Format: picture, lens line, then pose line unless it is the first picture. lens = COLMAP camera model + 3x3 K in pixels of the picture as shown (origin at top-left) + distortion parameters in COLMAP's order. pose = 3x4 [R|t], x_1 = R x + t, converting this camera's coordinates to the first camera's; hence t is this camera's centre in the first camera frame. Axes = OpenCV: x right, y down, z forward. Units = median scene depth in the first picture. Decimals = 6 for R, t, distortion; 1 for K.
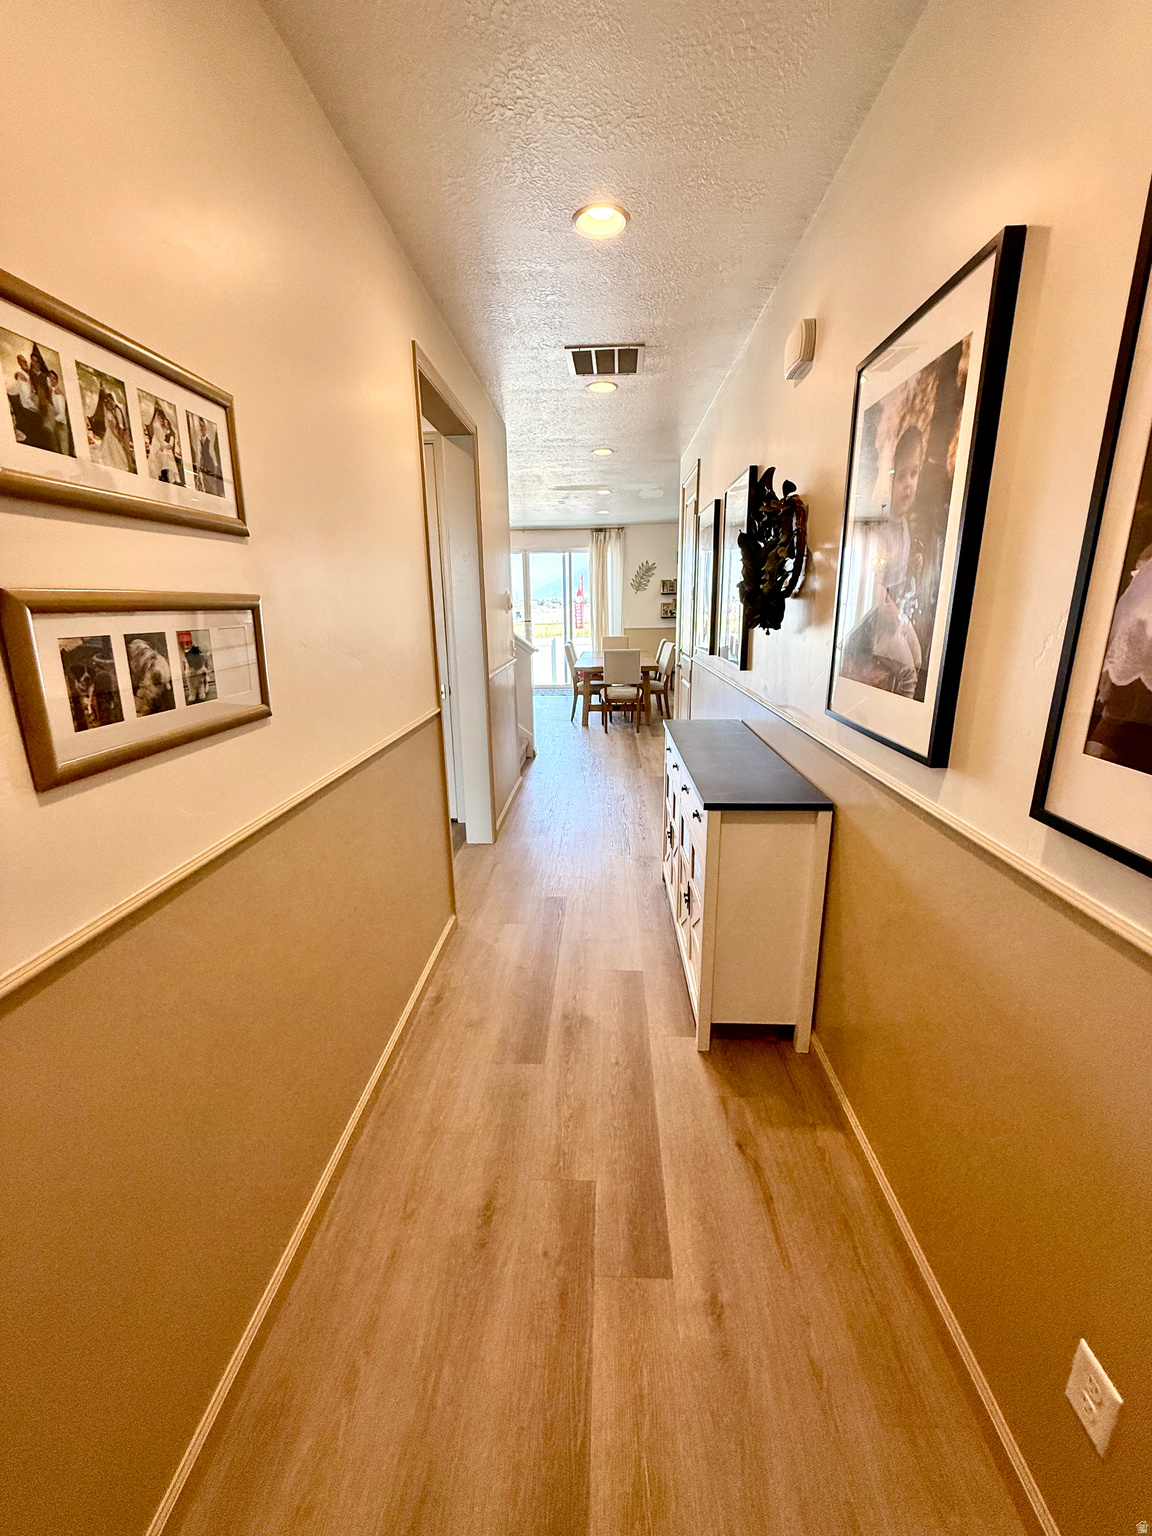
lens RADIAL K [[617.0, 0, 575.0], [0, 617.0, 761.3], [0, 0, 1]] dist [0.002099, 0.000075]
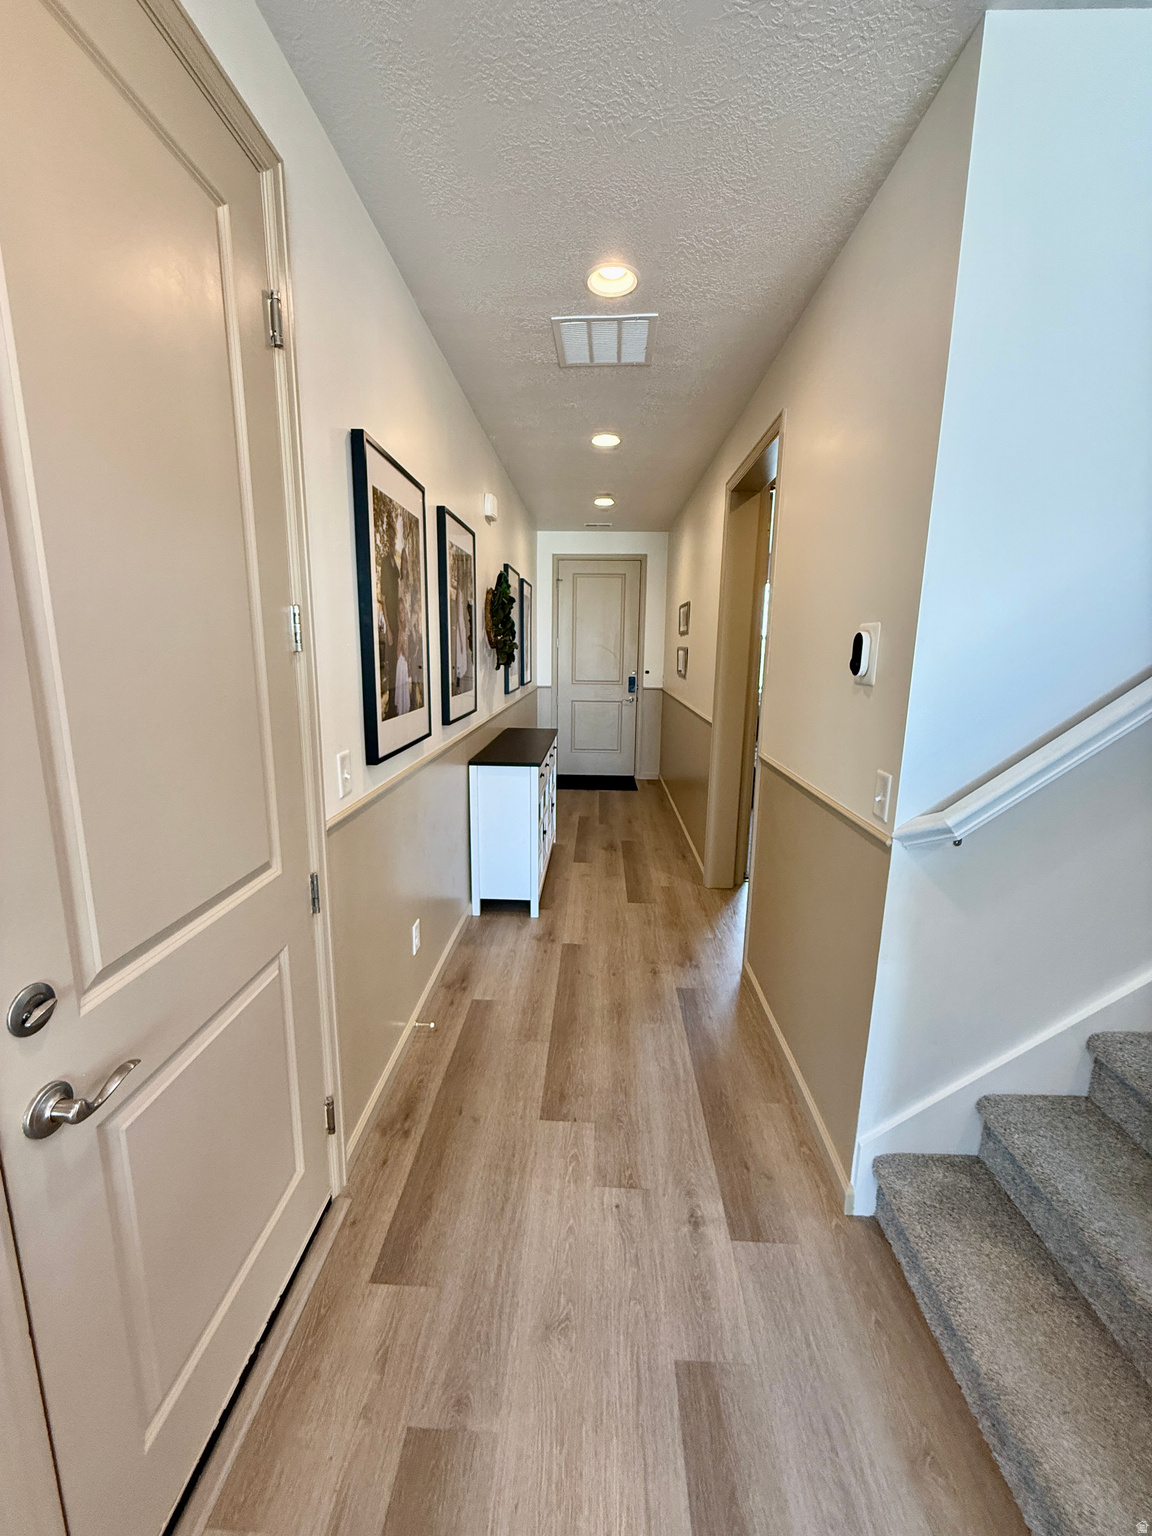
lens RADIAL K [[617.0, 0, 573.1], [0, 617.0, 765.5], [0, 0, 1]] dist [0.002099, 0.000075]
pose [[-0.999973, -0.004658, -0.005687, 0.136908], [-0.006617, 0.907339, 0.420347, -0.703194], [0.003202, 0.420373, -0.907346, 2.768366]]
